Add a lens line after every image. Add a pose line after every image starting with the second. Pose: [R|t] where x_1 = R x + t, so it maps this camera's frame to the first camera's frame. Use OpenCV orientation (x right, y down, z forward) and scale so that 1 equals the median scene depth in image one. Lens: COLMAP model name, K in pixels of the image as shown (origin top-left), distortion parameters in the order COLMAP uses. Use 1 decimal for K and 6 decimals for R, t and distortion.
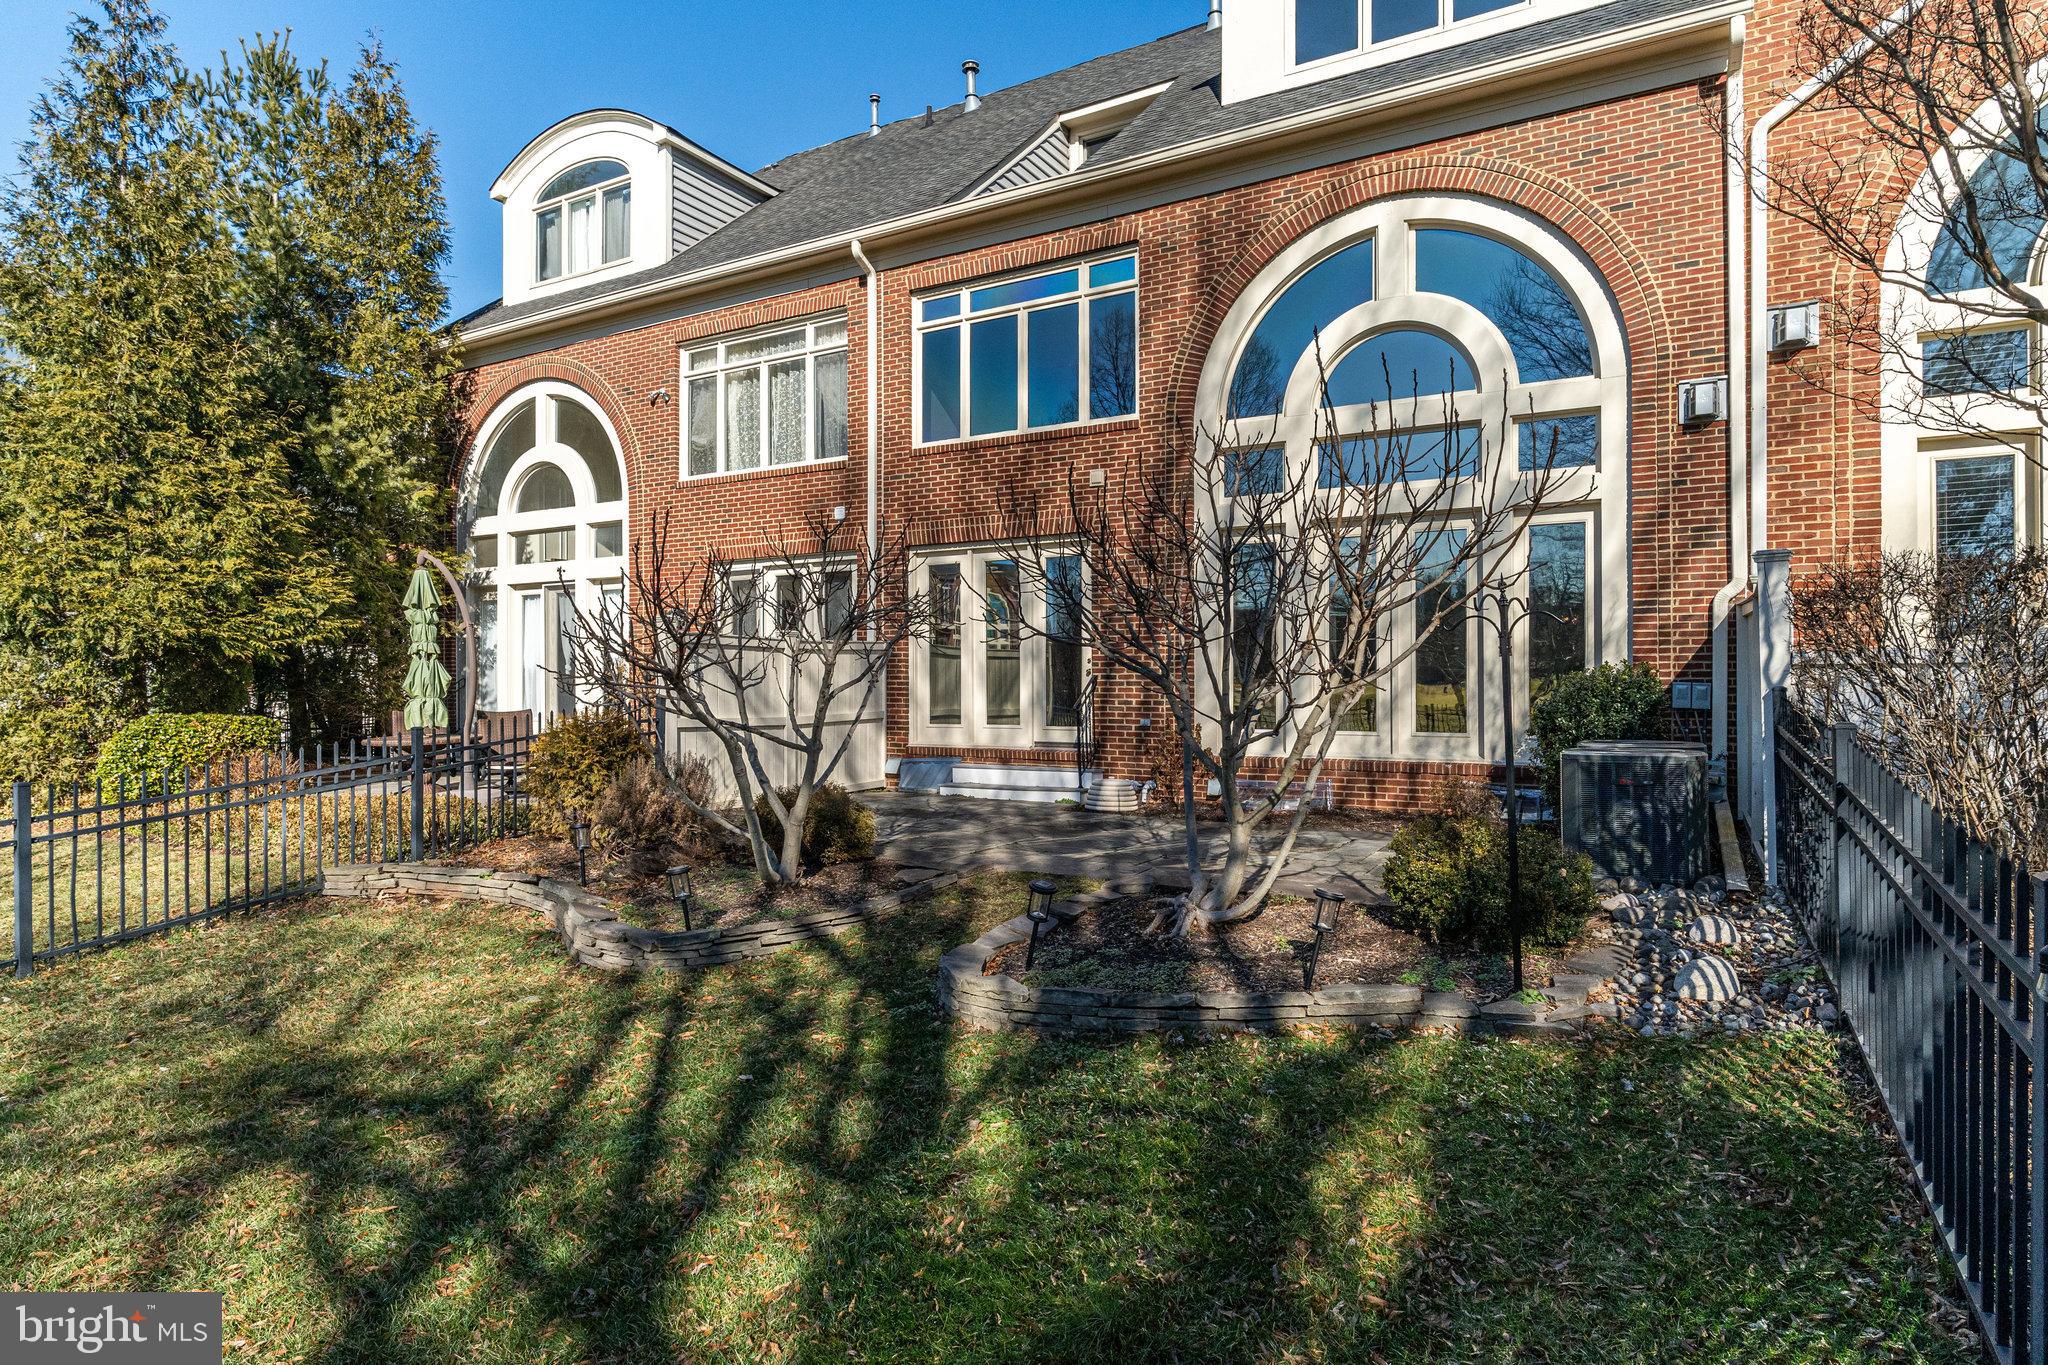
lens RADIAL K [[1096.0, 0, 1009.3], [0, 1096.0, 684.6], [0, 0, 1]] dist [-0.005721, 0.001271]
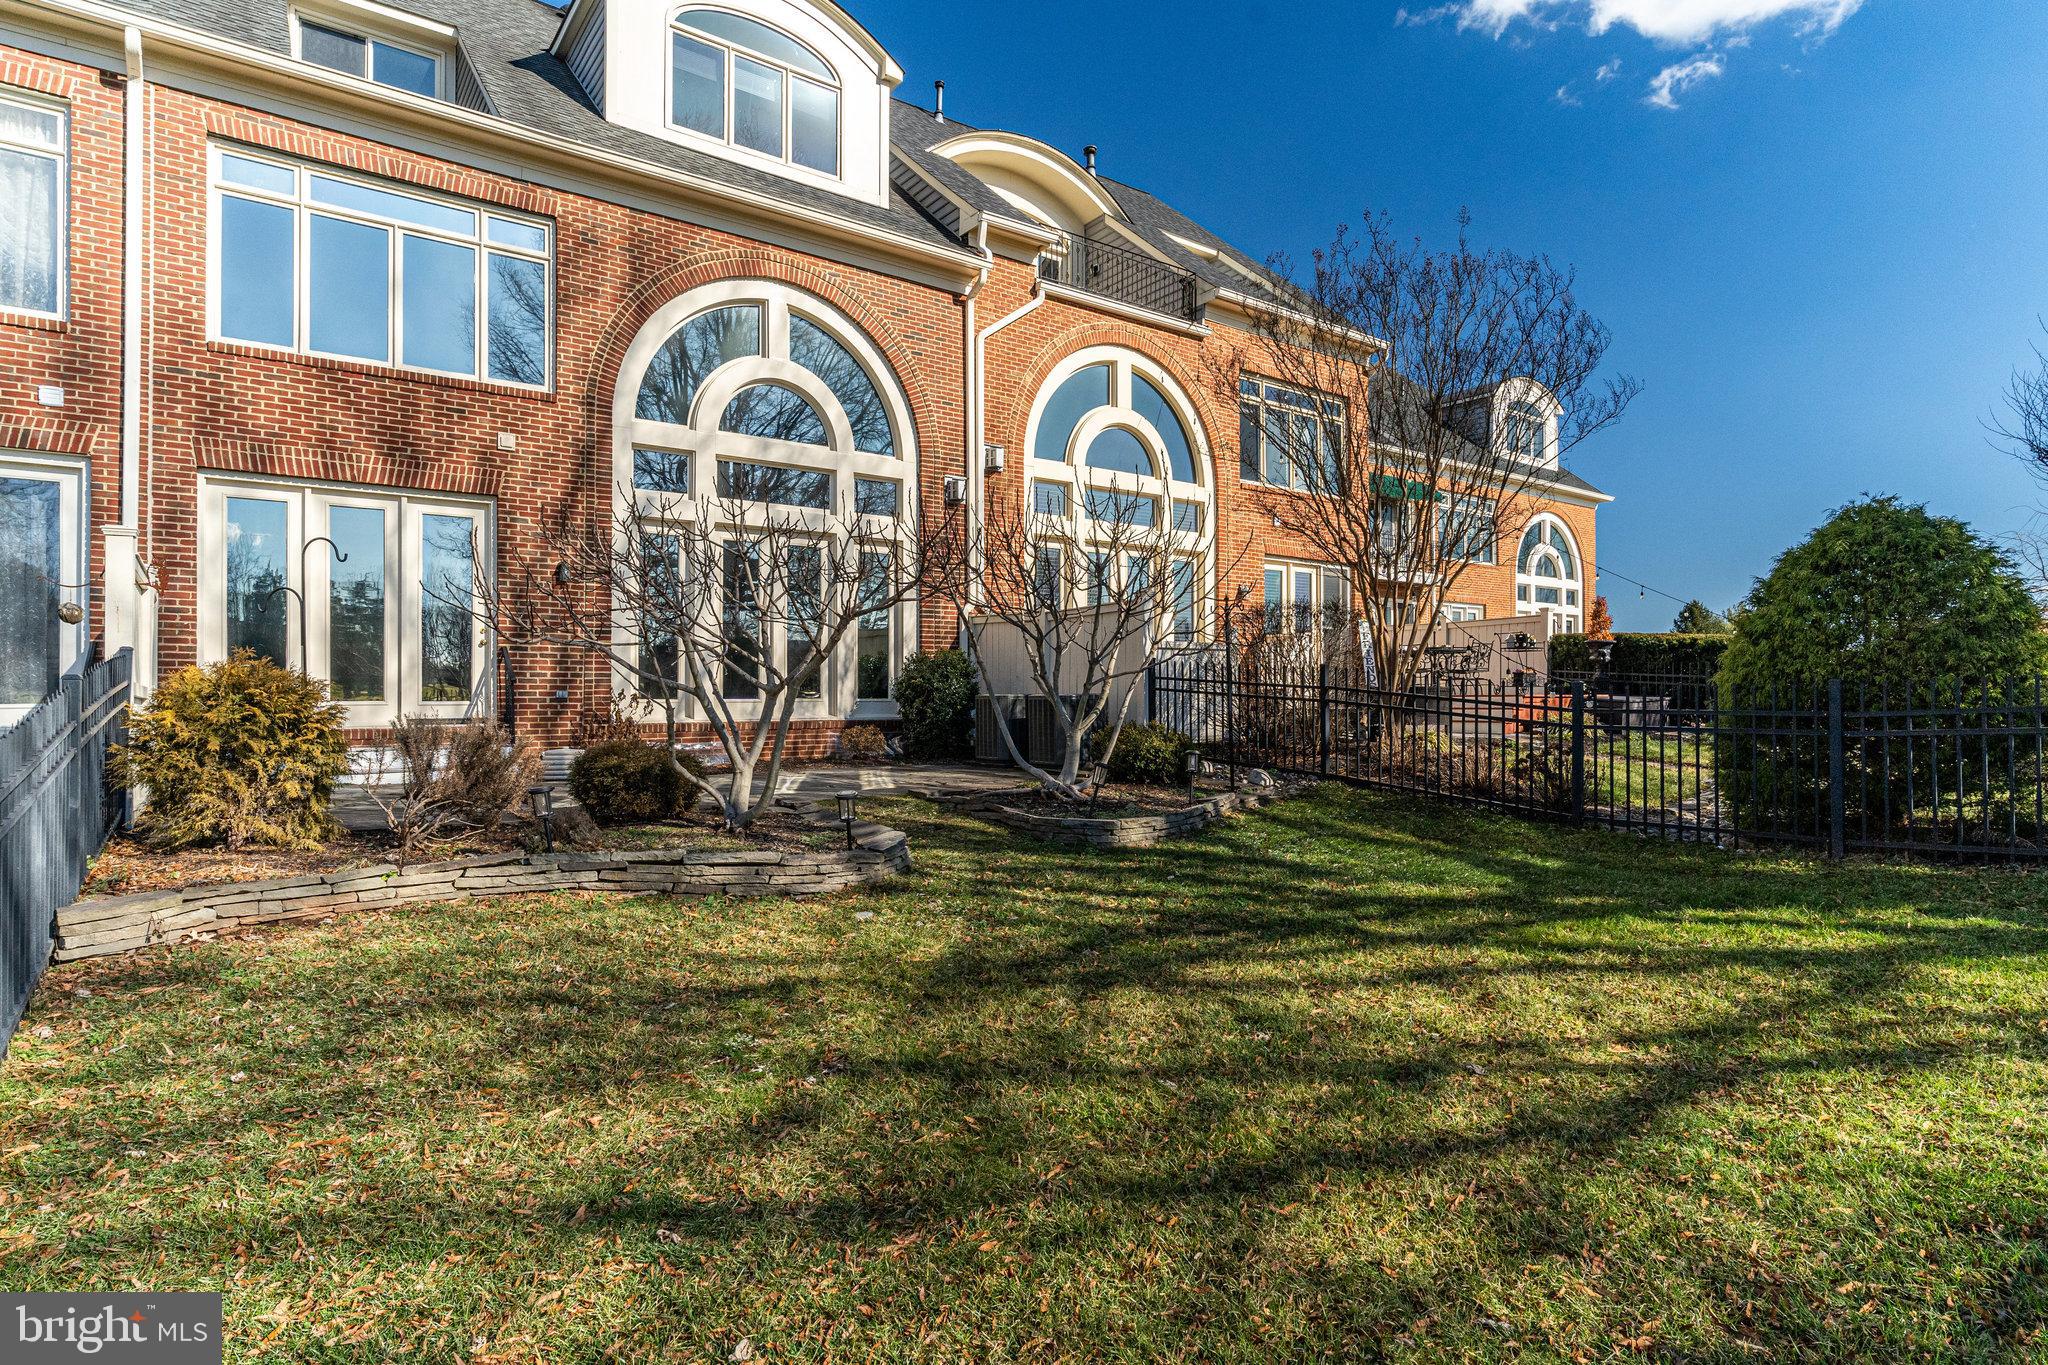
lens RADIAL K [[1096.0, 0, 1049.1], [0, 1096.0, 683.9], [0, 0, 1]] dist [-0.005721, 0.001271]
pose [[0.374622, 0.004097, 0.927169, -0.584610], [-0.001827, 0.999992, -0.003681, 0.024881], [-0.927176, -0.000315, 0.374626, 0.181364]]
